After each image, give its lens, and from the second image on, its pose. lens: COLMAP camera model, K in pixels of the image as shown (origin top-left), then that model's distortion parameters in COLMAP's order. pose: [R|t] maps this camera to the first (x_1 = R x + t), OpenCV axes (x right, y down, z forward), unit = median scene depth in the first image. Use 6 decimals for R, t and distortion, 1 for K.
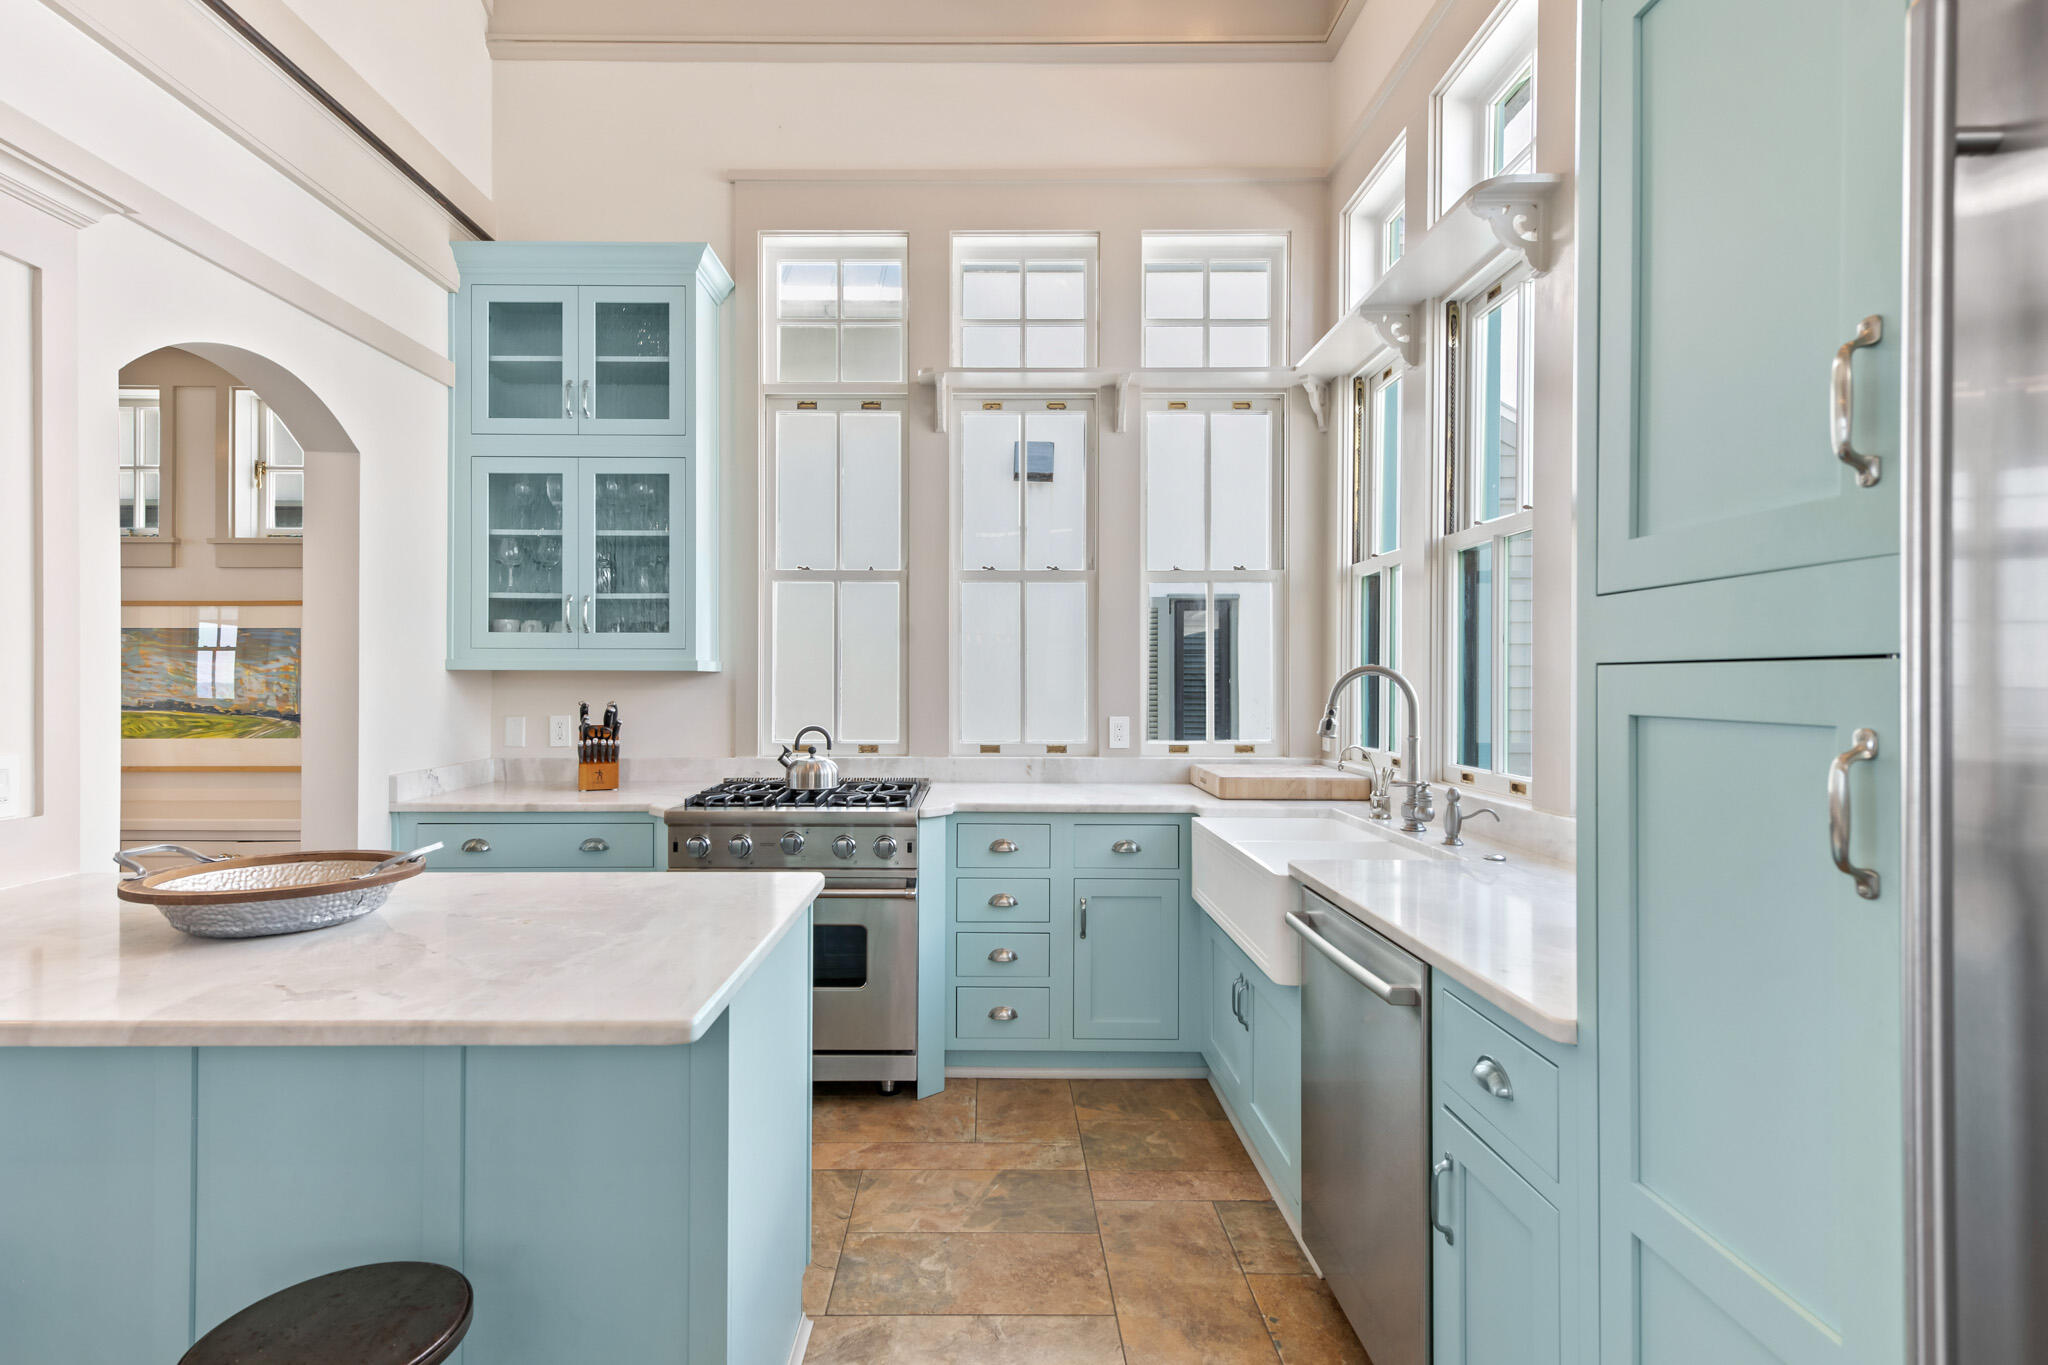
lens RADIAL K [[986.9, 0, 991.5], [0, 986.9, 681.3], [0, 0, 1]] dist [-0.000879, -0.002931]
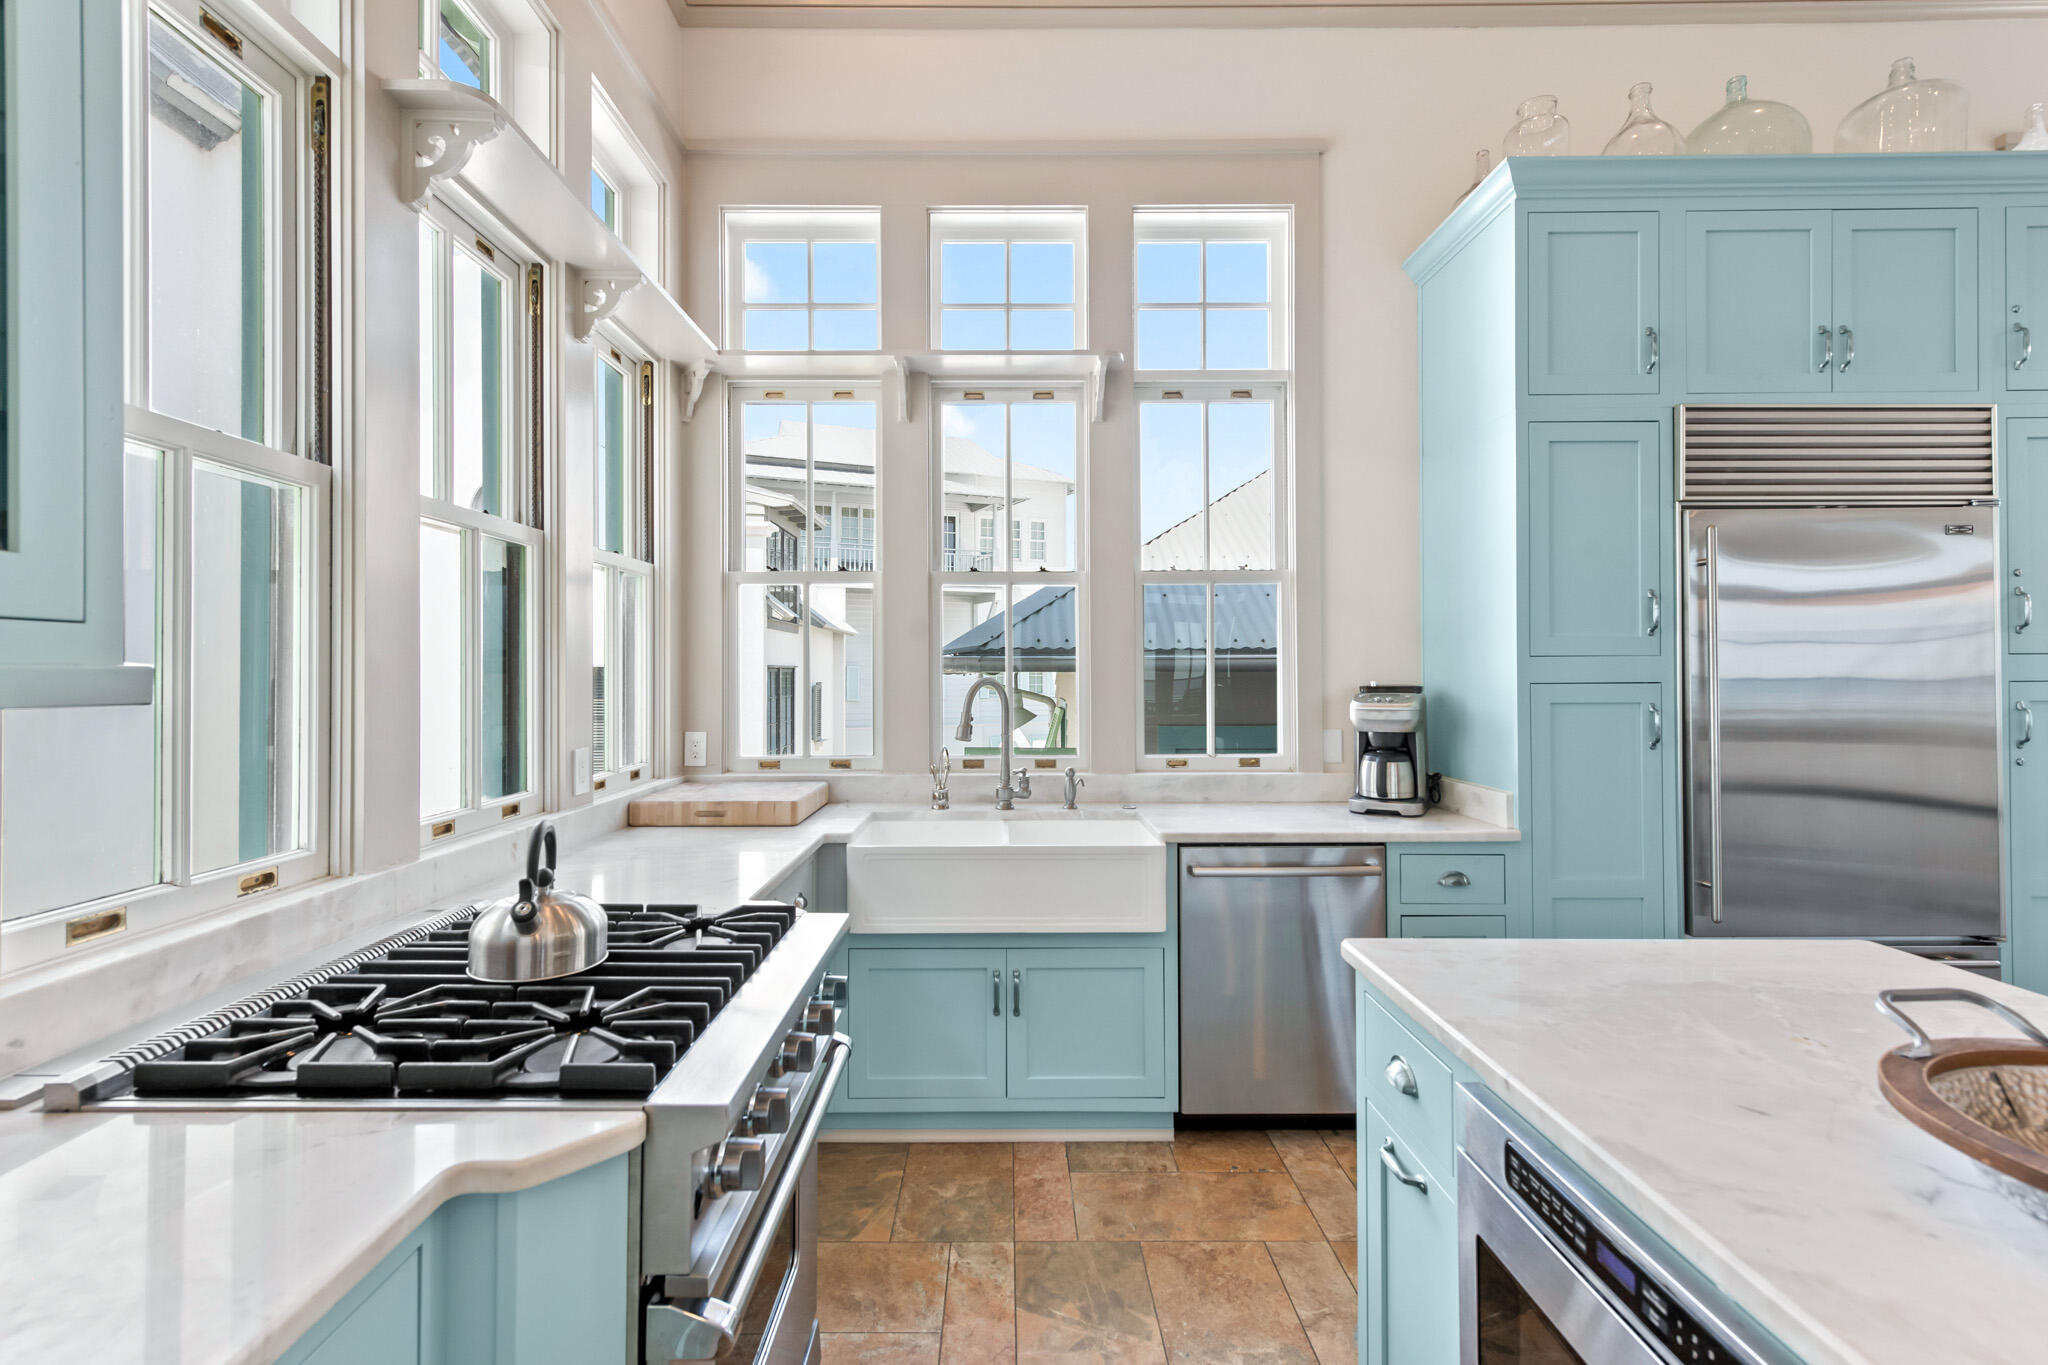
lens RADIAL K [[904.2, 0, 1040.1], [0, 904.2, 672.0], [0, 0, 1]] dist [0.005350, -0.001340]
pose [[-0.017237, 0.004541, 0.999841, -0.733150], [0.007356, 0.999963, -0.004415, -0.005653], [-0.999824, 0.007278, -0.017270, 1.021431]]
